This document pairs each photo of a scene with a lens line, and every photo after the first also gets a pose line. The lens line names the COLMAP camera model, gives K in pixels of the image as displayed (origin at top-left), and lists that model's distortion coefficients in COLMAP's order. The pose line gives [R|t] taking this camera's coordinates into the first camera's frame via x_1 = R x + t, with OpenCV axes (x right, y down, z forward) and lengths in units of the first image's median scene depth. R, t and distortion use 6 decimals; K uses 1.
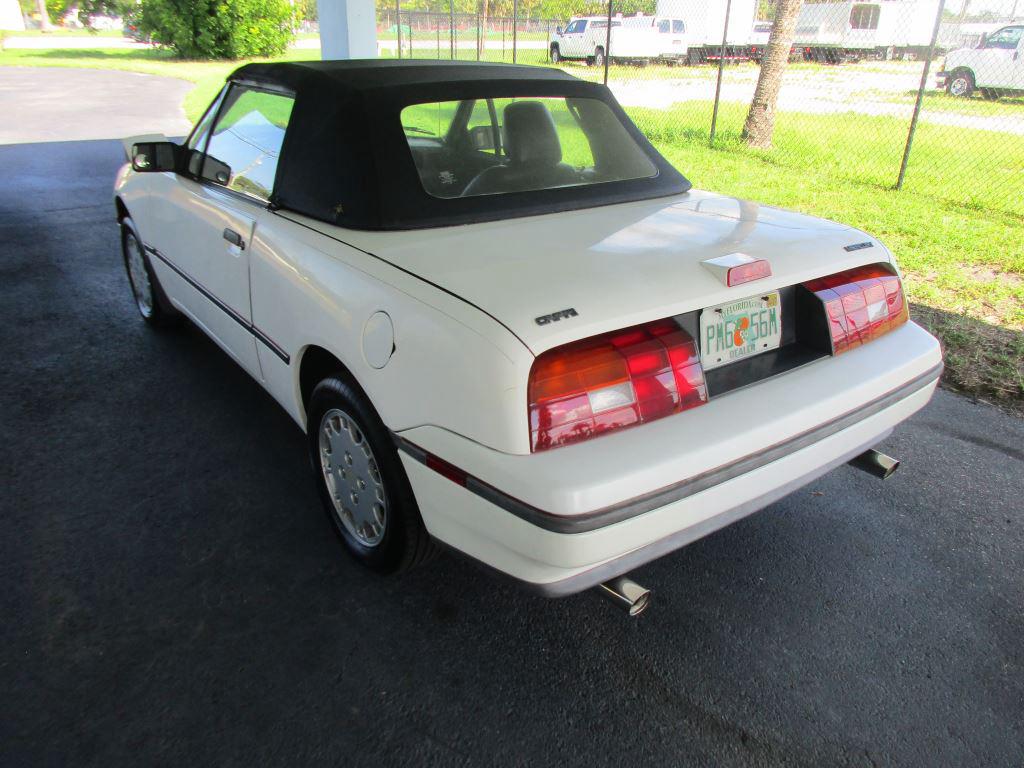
lens RADIAL K [[768.1, 0, 518.8], [0, 768.1, 376.5], [0, 0, 1]] dist [0.012758, -0.009864]
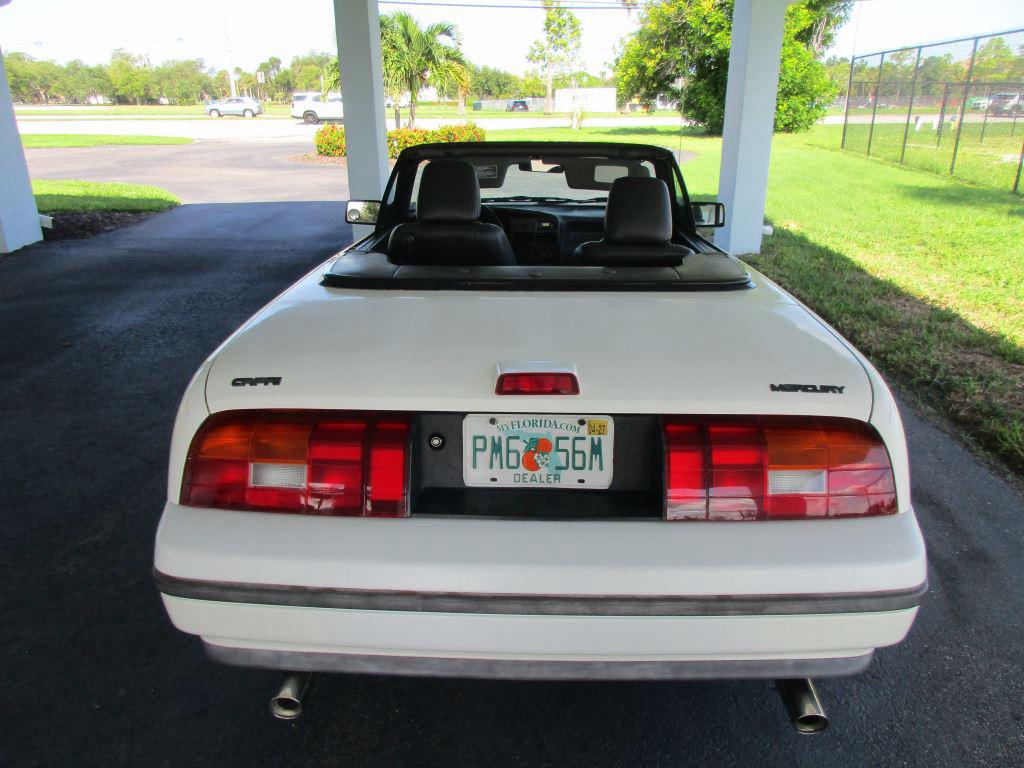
lens RADIAL K [[768.1, 0, 518.8], [0, 768.1, 385.2], [0, 0, 1]] dist [0.012758, -0.009864]
pose [[0.787809, 0.189159, -0.586154, 0.724532], [-0.233472, 0.972363, 0.000000, -0.122884], [0.569955, 0.136851, 0.810200, 0.314763]]
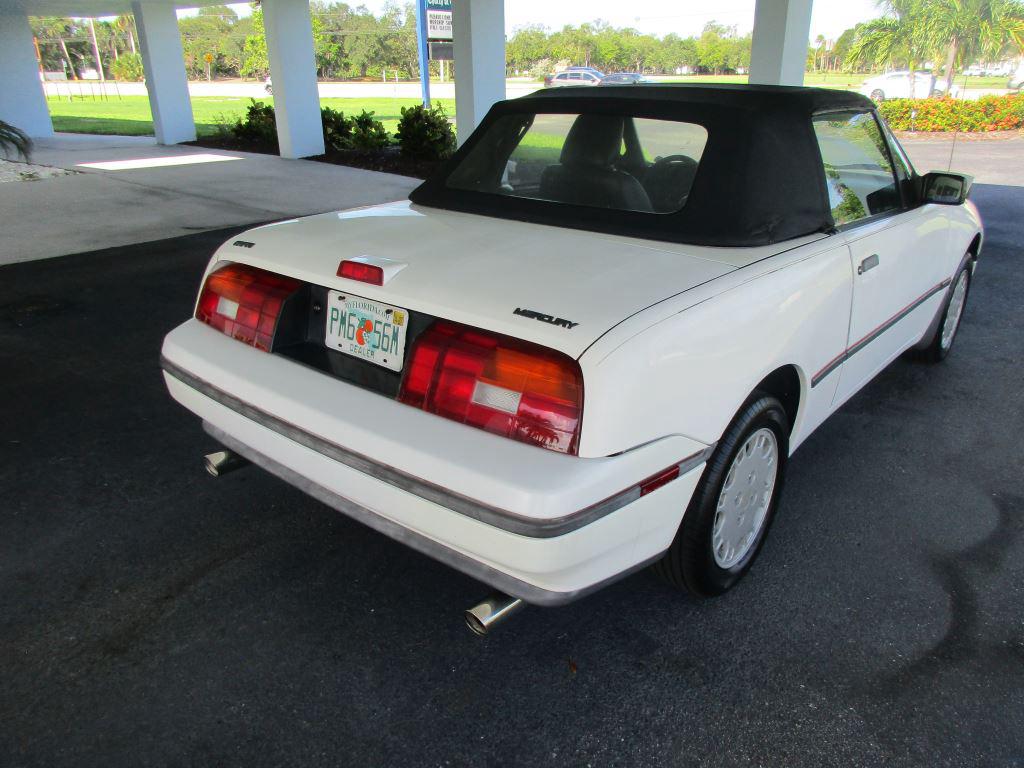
lens RADIAL K [[768.1, 0, 512.8], [0, 768.1, 387.8], [0, 0, 1]] dist [0.012758, -0.009864]
pose [[0.225939, 0.345372, -0.910862, 1.250931], [-0.390312, 0.888800, 0.240190, -0.304786], [0.892529, 0.301252, 0.335618, 0.844098]]
